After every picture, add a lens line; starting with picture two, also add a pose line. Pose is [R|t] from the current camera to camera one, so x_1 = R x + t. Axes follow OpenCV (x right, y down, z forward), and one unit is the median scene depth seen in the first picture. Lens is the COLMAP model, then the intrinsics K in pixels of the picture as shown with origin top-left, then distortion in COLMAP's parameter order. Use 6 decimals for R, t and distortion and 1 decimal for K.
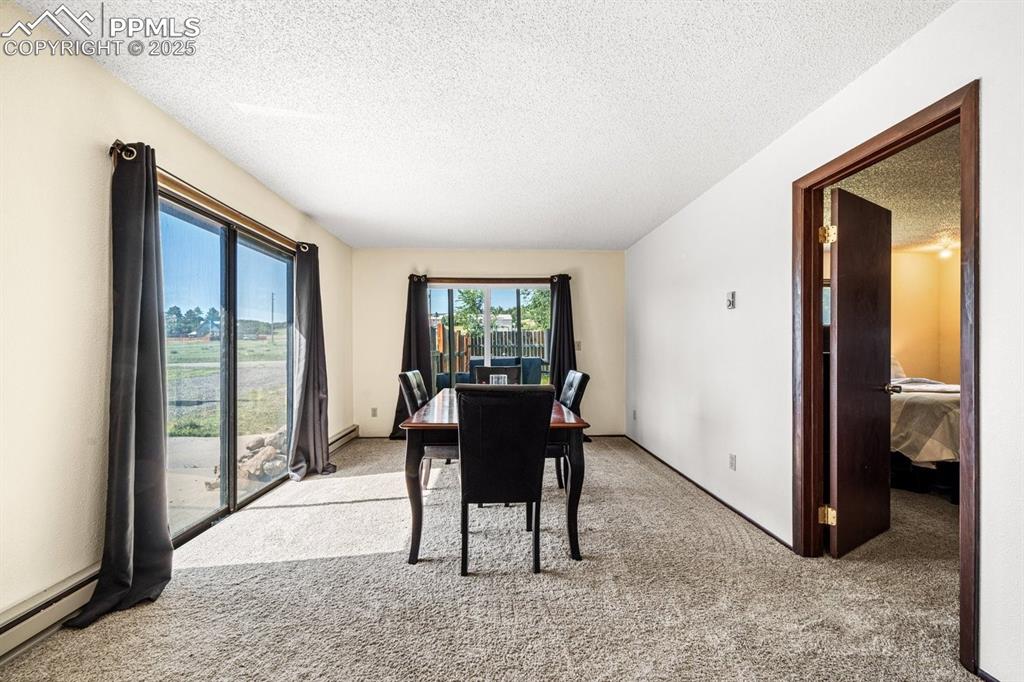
lens RADIAL K [[433.5, 0, 512.3], [0, 433.5, 347.5], [0, 0, 1]] dist [0.001355, 0.000237]
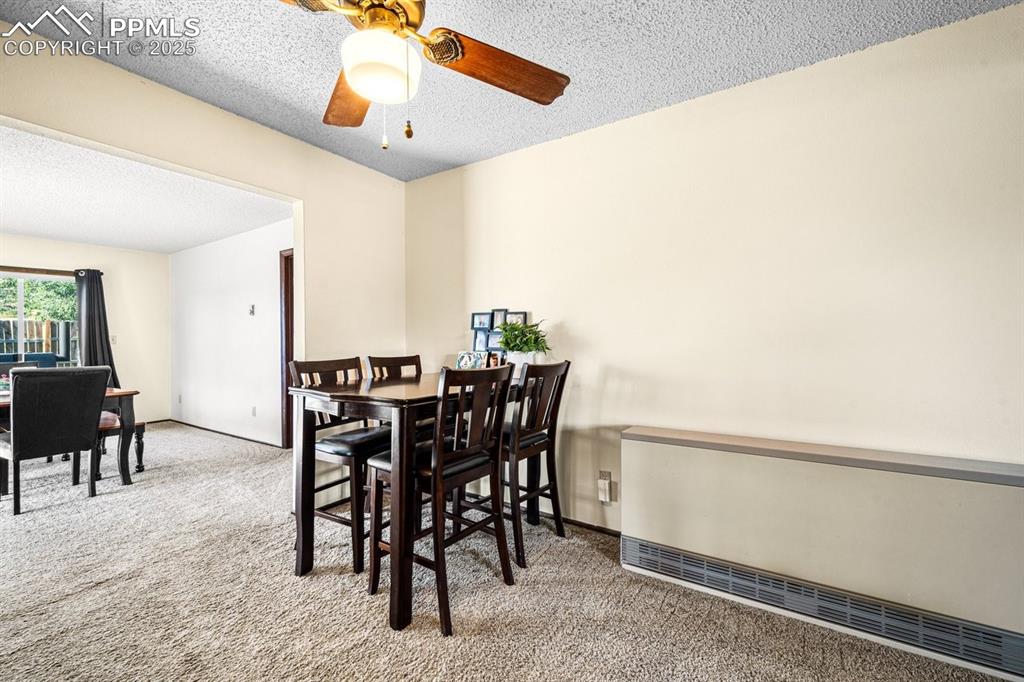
lens RADIAL K [[418.2, 0, 510.1], [0, 418.2, 335.1], [0, 0, 1]] dist [-0.000252, 0.000259]
pose [[0.592946, -0.003075, 0.805237, -0.129188], [0.010273, 0.999940, -0.003747, -0.001305], [-0.805177, 0.010494, 0.592942, -0.511520]]
